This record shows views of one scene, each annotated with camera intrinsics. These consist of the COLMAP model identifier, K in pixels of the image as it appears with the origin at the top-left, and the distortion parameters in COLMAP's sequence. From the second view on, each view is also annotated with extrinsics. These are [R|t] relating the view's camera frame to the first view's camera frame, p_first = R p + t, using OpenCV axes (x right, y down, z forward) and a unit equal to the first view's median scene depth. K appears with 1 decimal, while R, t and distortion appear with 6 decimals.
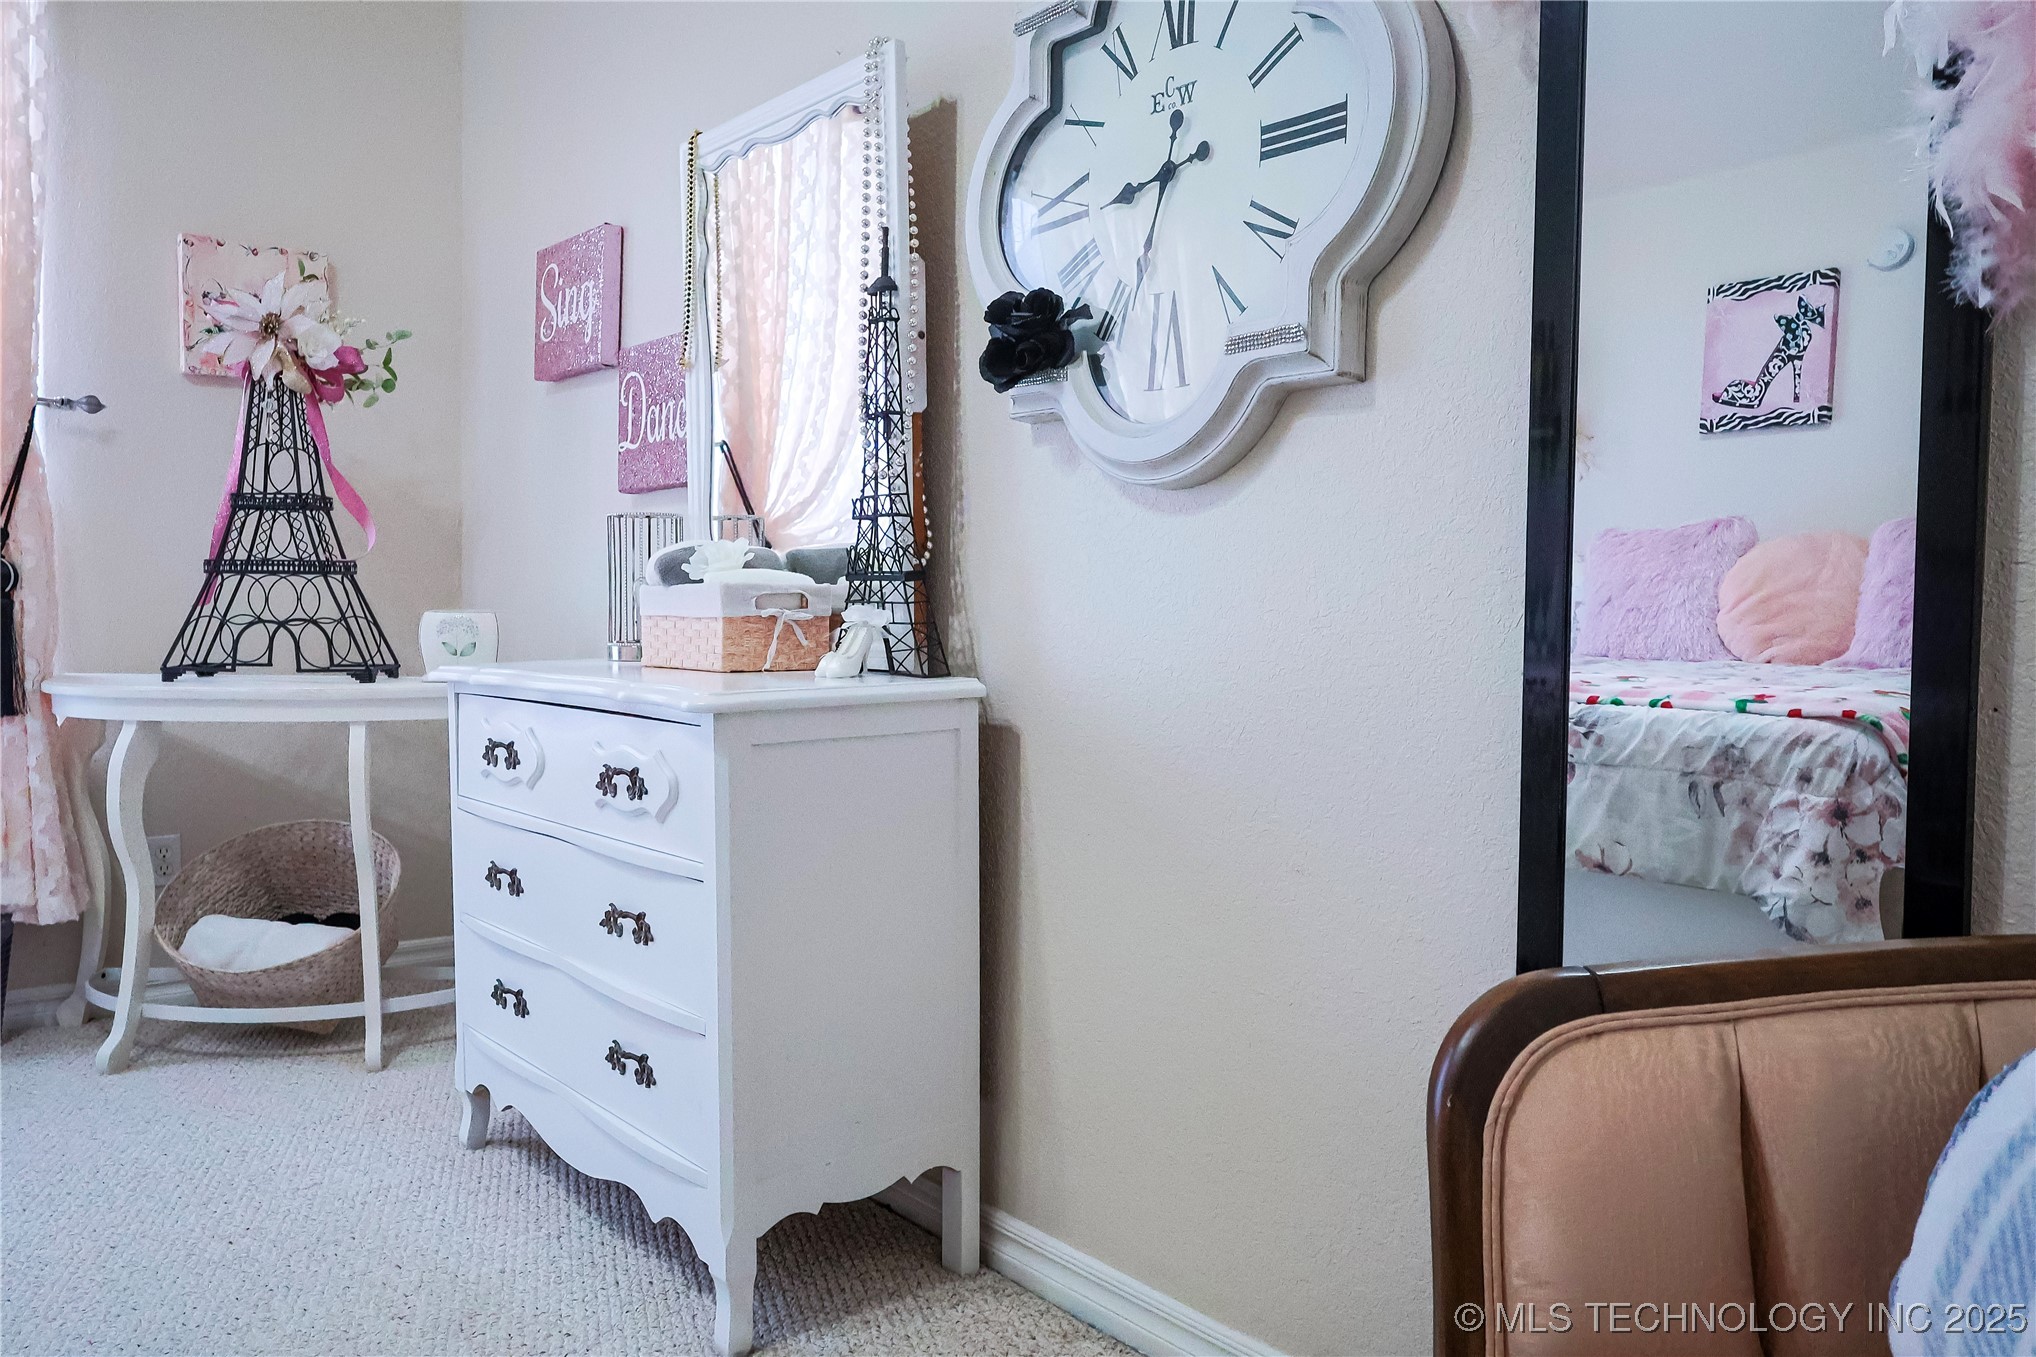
lens RADIAL K [[1418.2, 0, 1015.4], [0, 1418.2, 666.4], [0, 0, 1]] dist [0.006300, 0.004061]
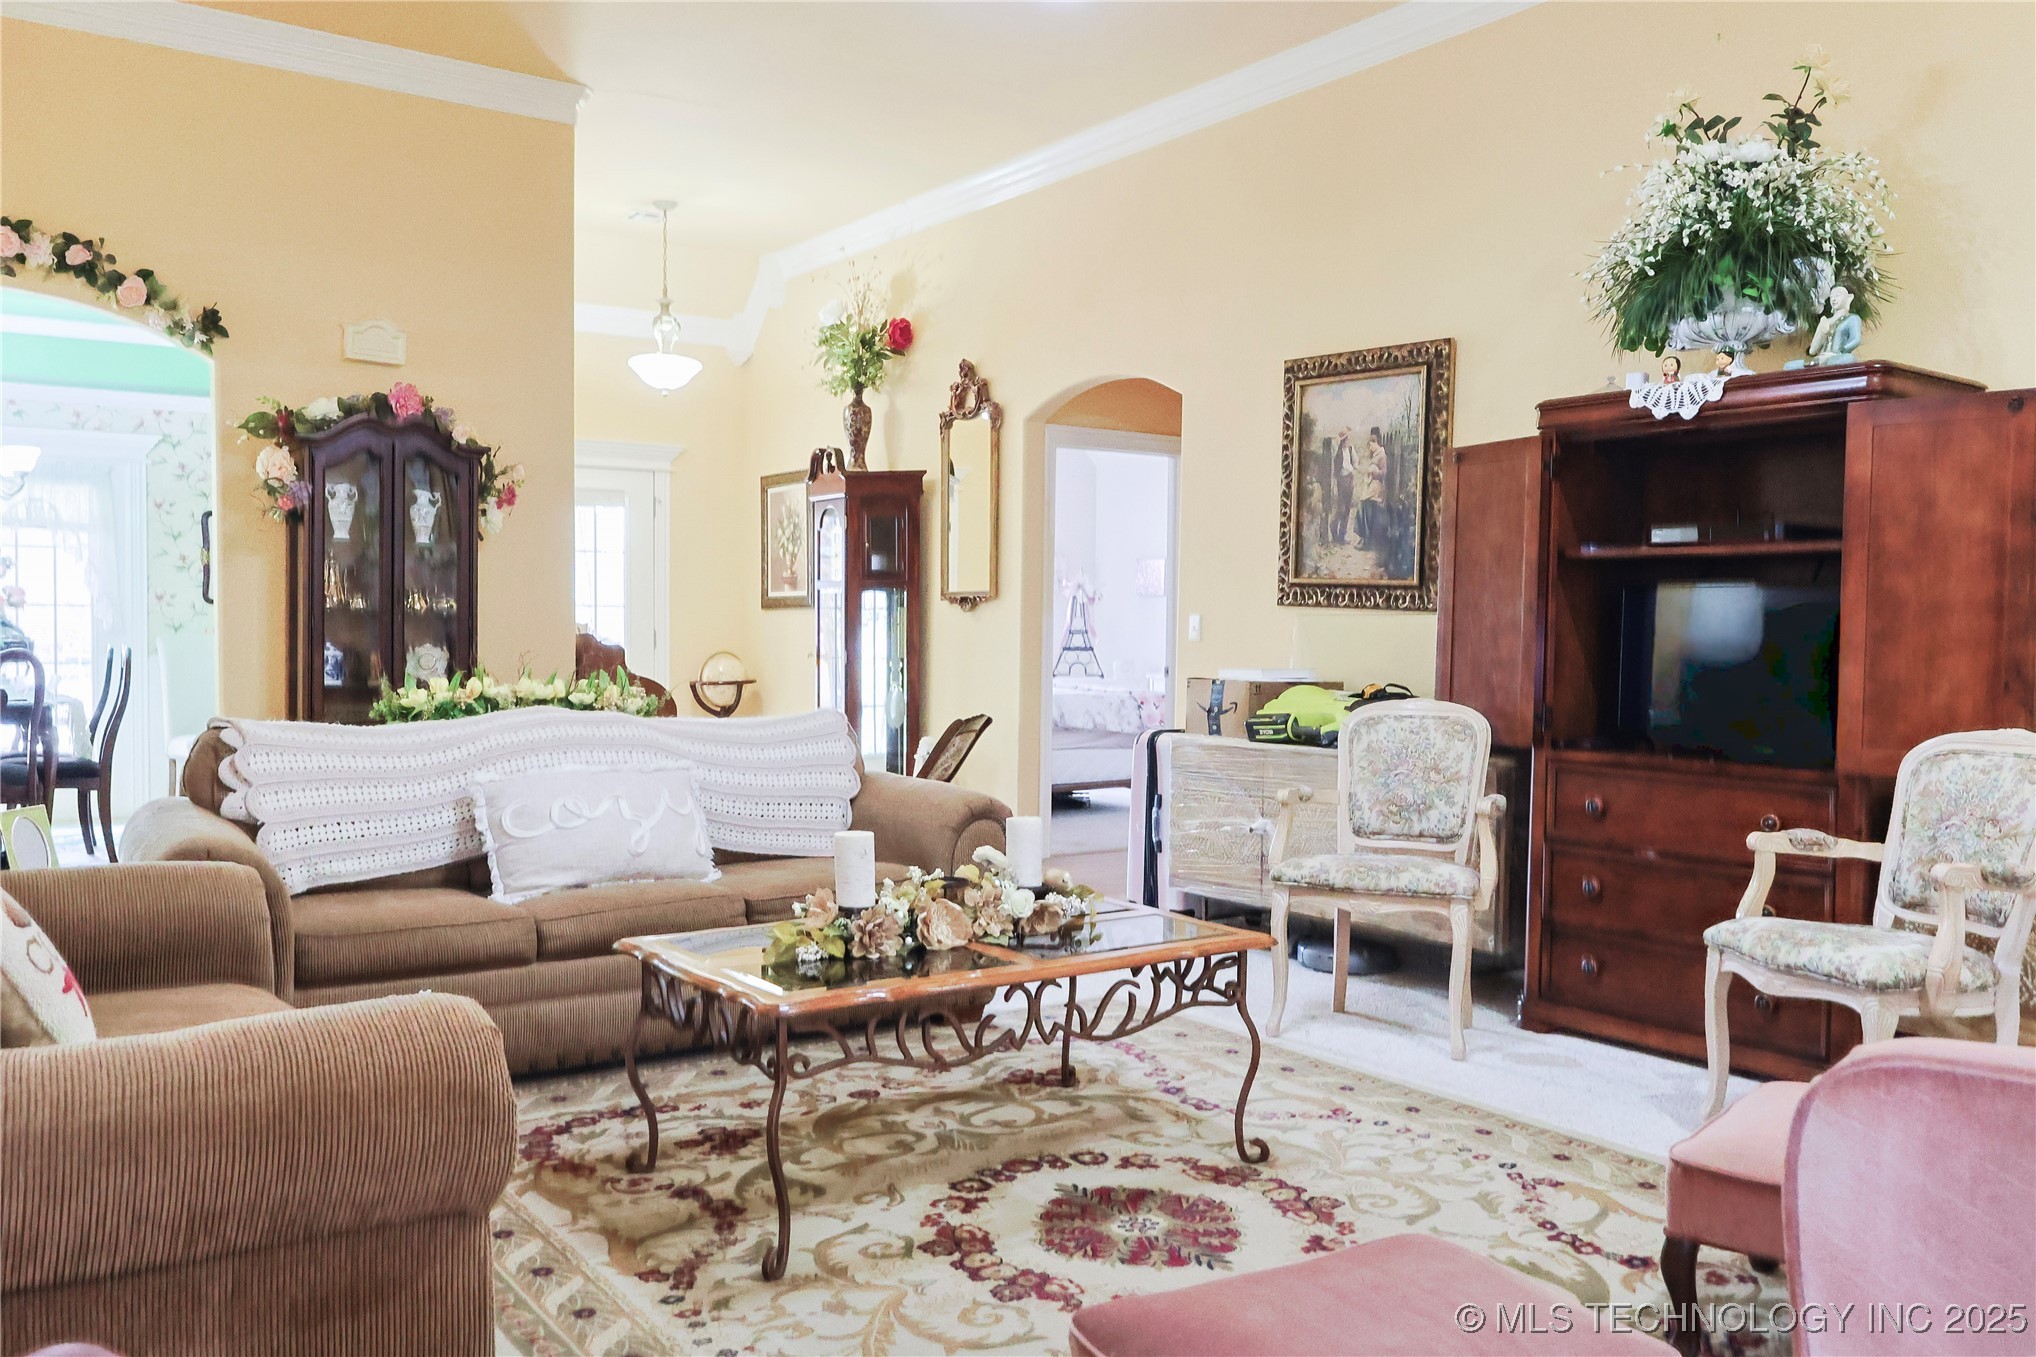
lens RADIAL K [[1640.0, 0, 1018.0], [0, 1640.0, 678.5], [0, 0, 1]] dist [0.000545, 0.000478]
pose [[0.992511, 0.009271, -0.121804, -0.216994], [-0.010951, 0.999854, -0.013127, 0.100663], [0.121664, 0.014363, 0.992467, -4.967269]]
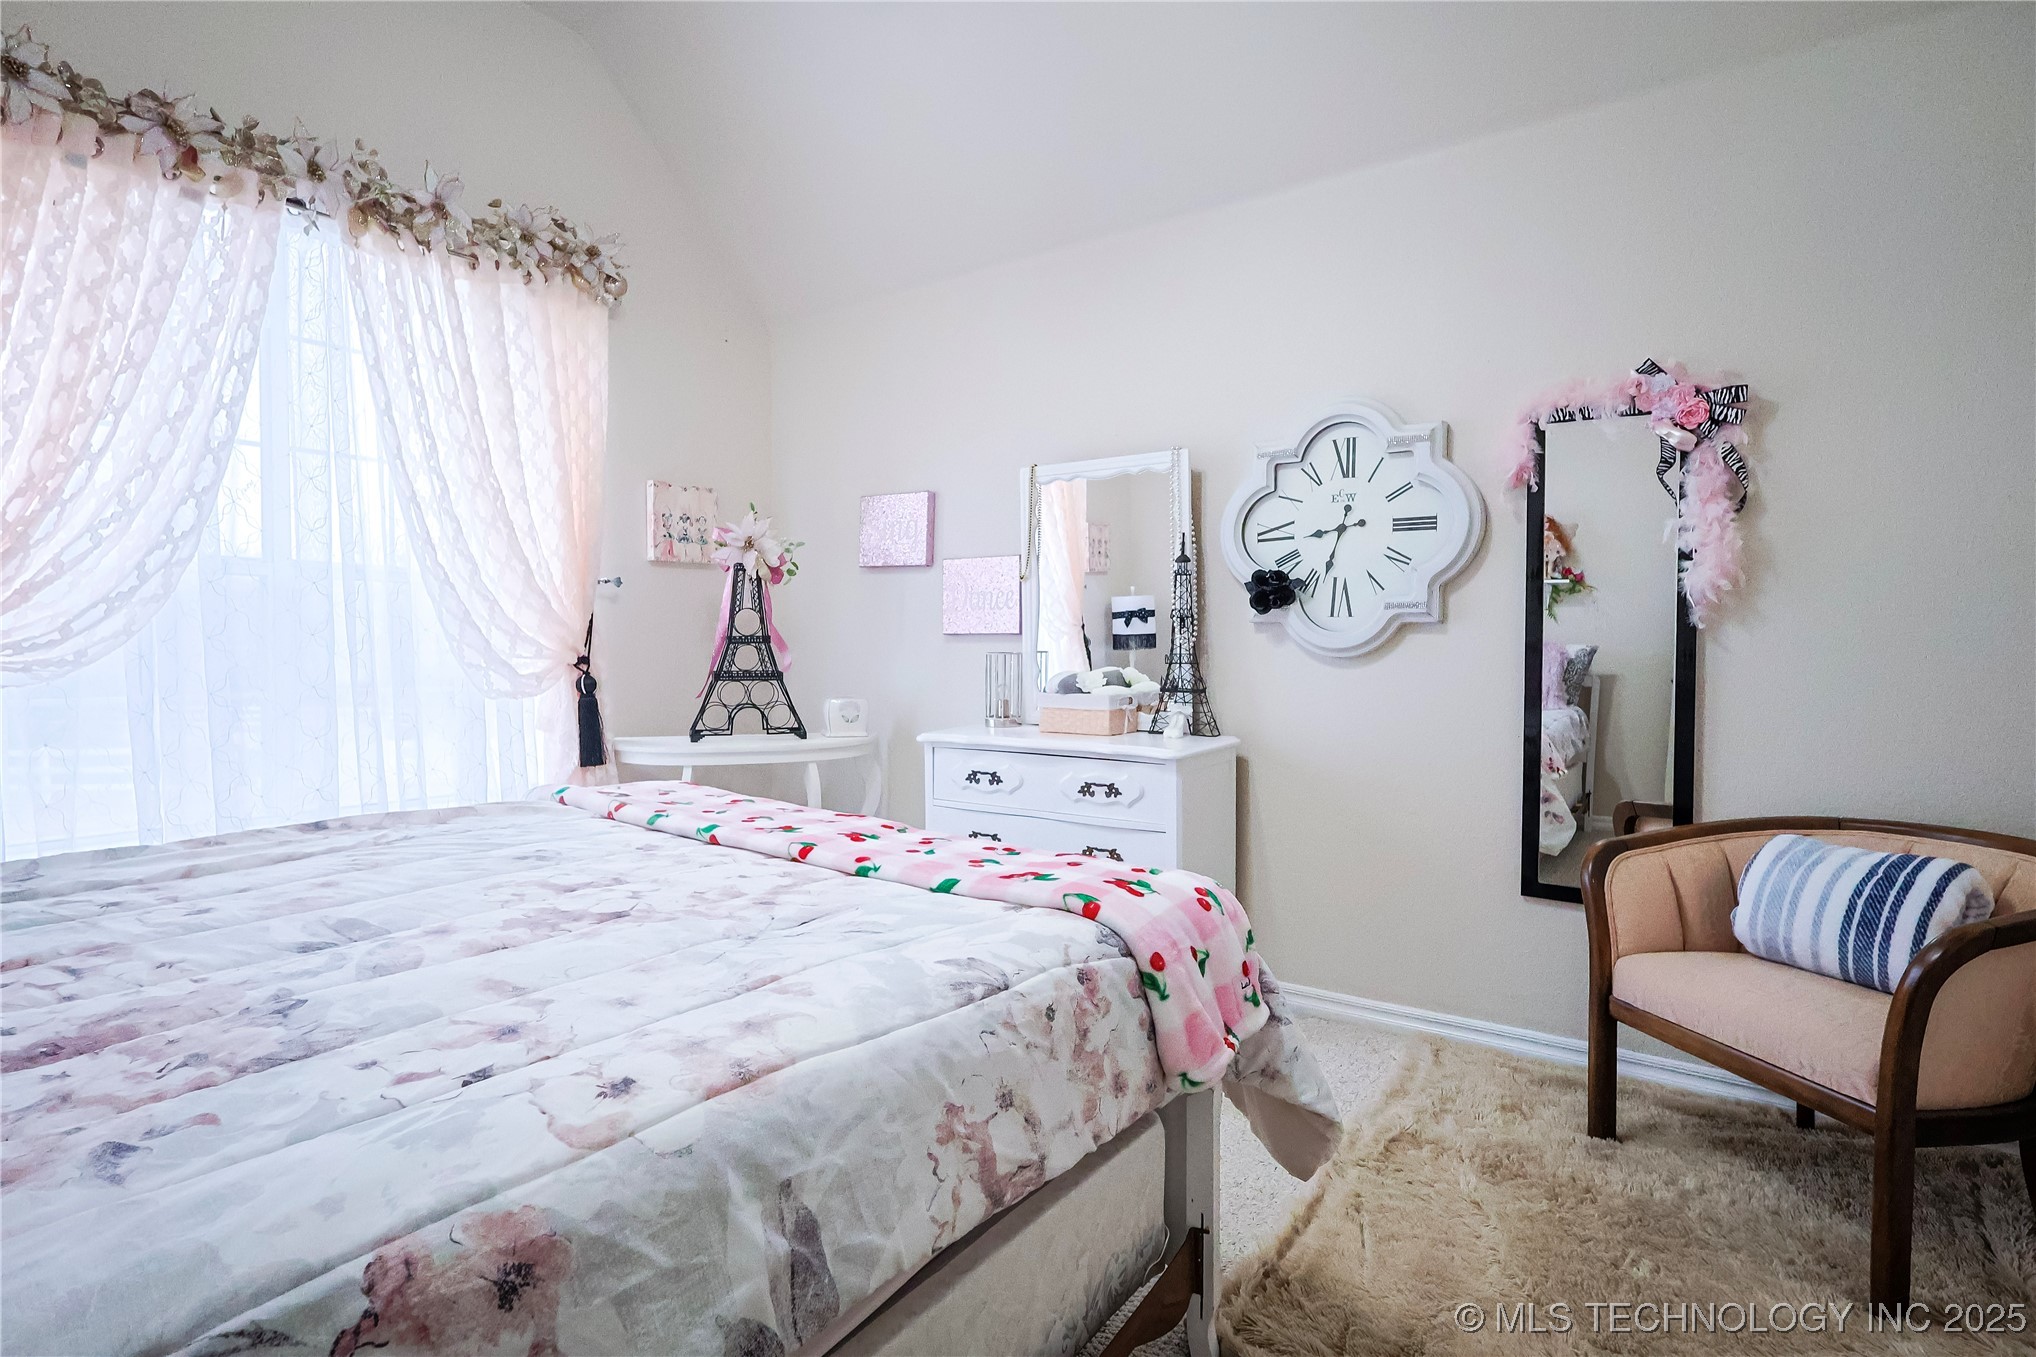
lens RADIAL K [[1011.8, 0, 1016.3], [0, 1011.8, 653.7], [0, 0, 1]] dist [0.012035, 0.009029]
pose [[0.976533, -0.011465, 0.215064, -0.687861], [0.018109, 0.999417, -0.028946, -0.081272], [-0.214607, 0.032161, 0.976171, -0.474437]]
